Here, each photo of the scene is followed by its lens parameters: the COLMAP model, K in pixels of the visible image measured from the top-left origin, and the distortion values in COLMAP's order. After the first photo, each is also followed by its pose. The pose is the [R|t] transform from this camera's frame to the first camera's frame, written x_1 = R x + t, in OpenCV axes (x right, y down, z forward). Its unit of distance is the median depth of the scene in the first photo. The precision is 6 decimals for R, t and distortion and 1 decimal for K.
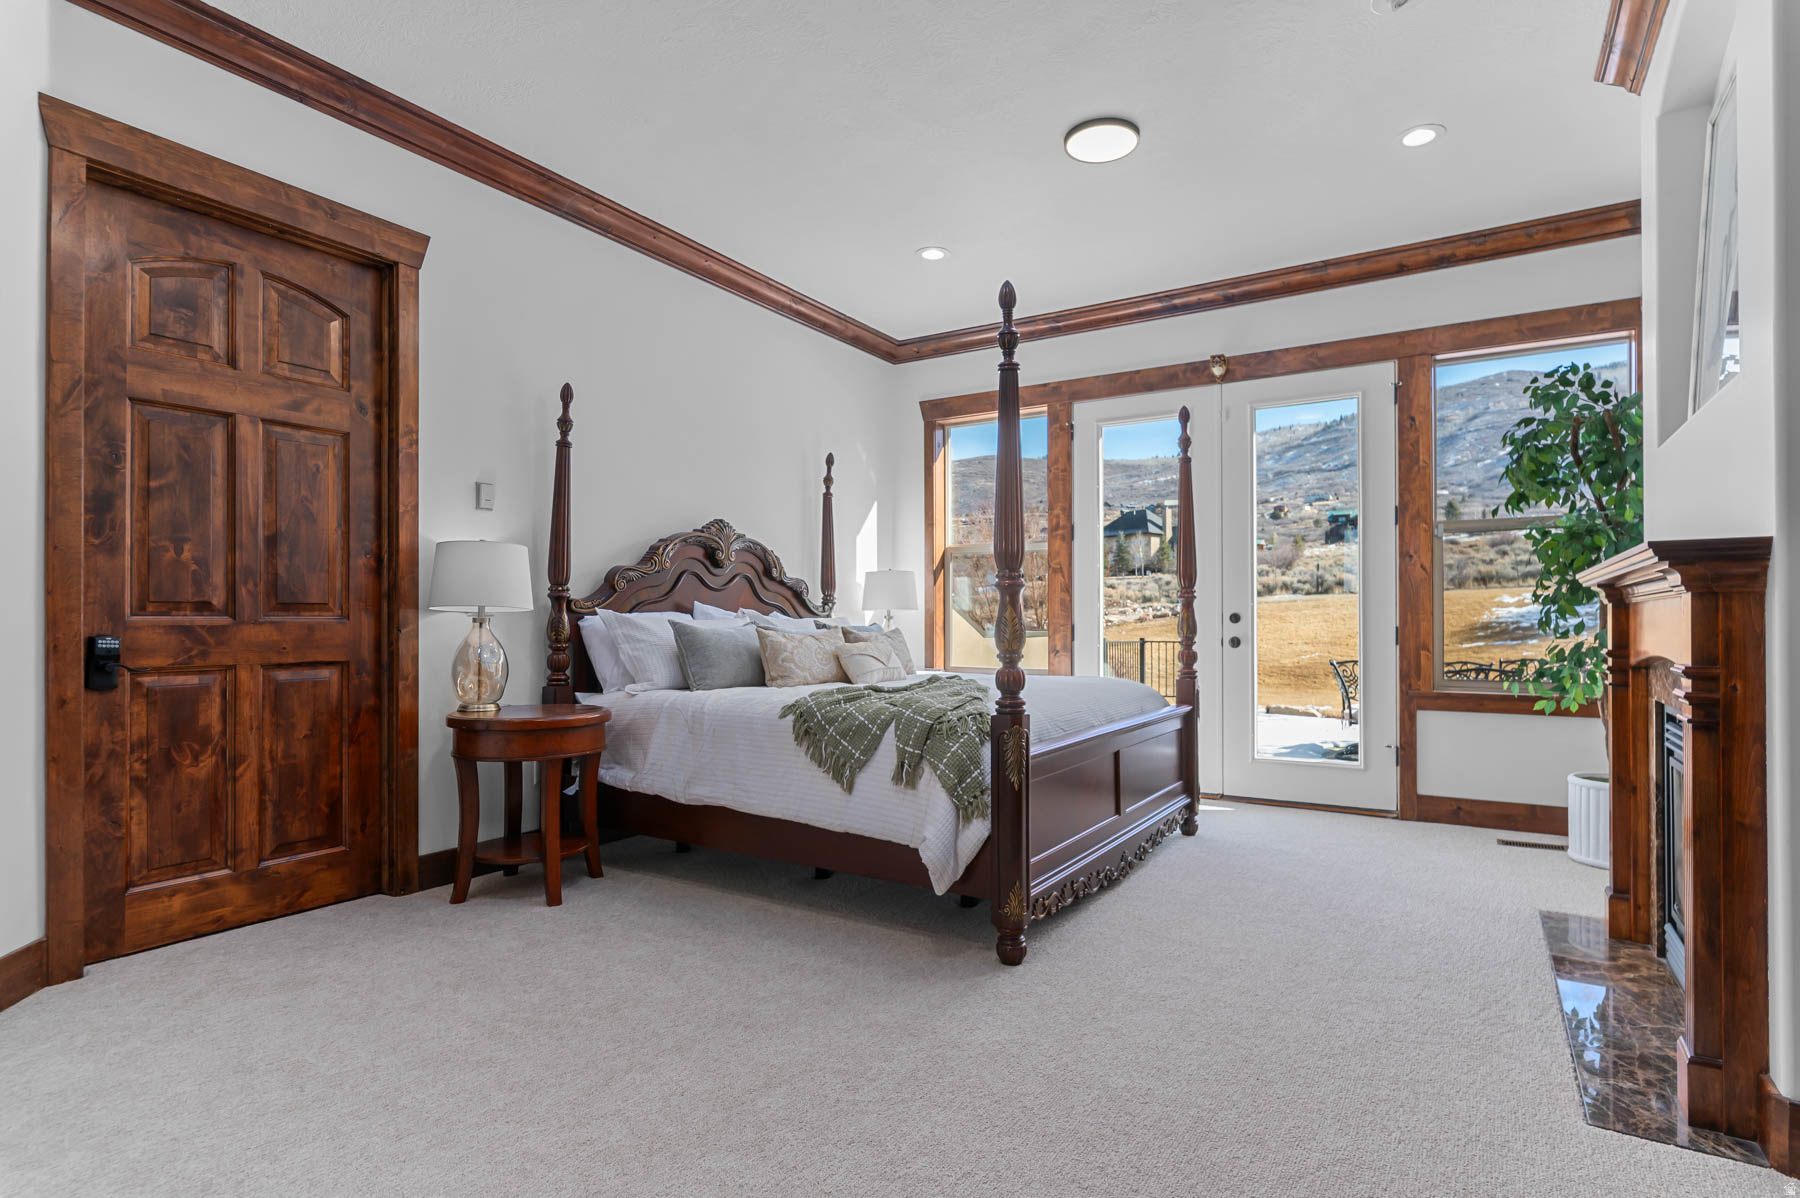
lens RADIAL K [[904.1, 0, 911.9], [0, 904.1, 611.3], [0, 0, 1]] dist [0.000364, -0.000186]
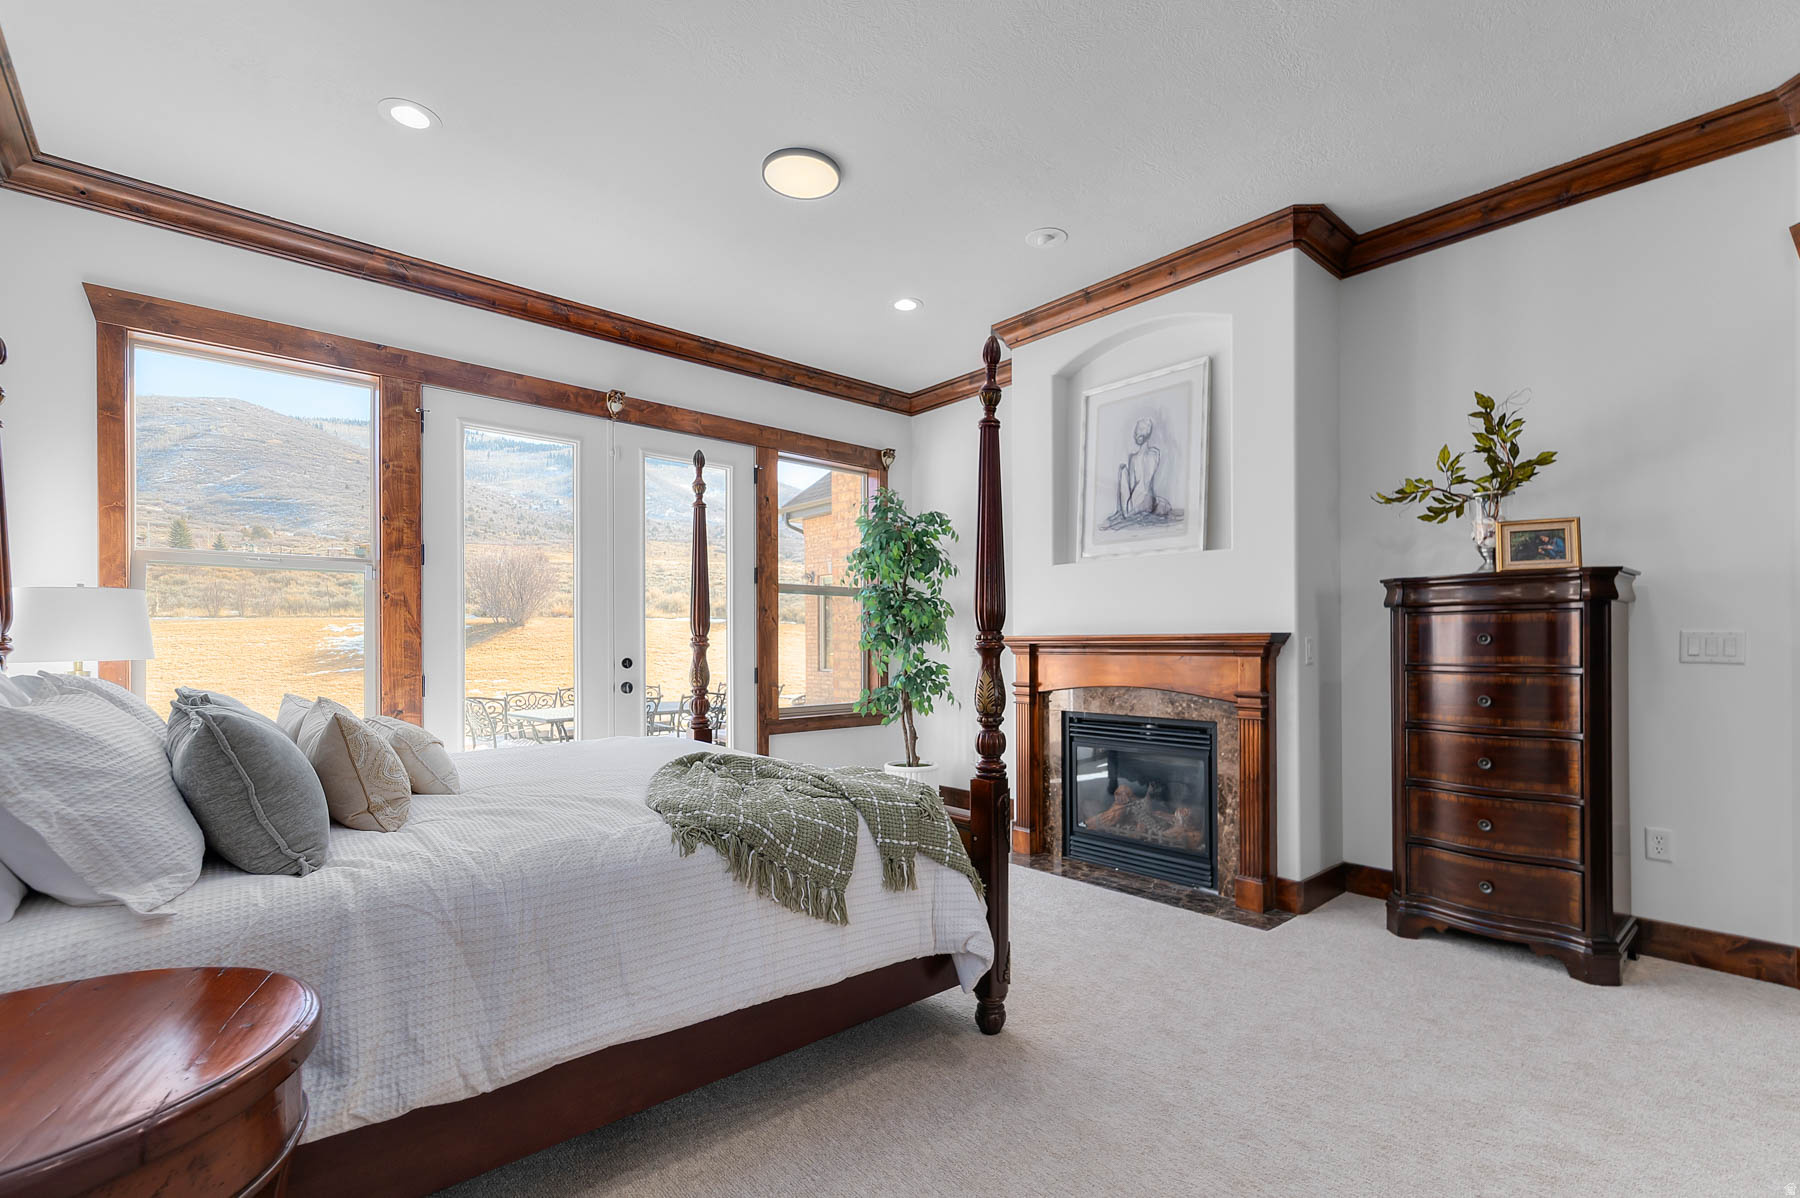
lens RADIAL K [[821.6, 0, 908.3], [0, 821.6, 645.2], [0, 0, 1]] dist [0.001688, -0.000012]
pose [[0.270762, -0.003639, 0.962639, -0.420616], [-0.006806, 0.999961, 0.005694, -0.019185], [-0.962622, -0.008093, 0.270726, 0.460318]]
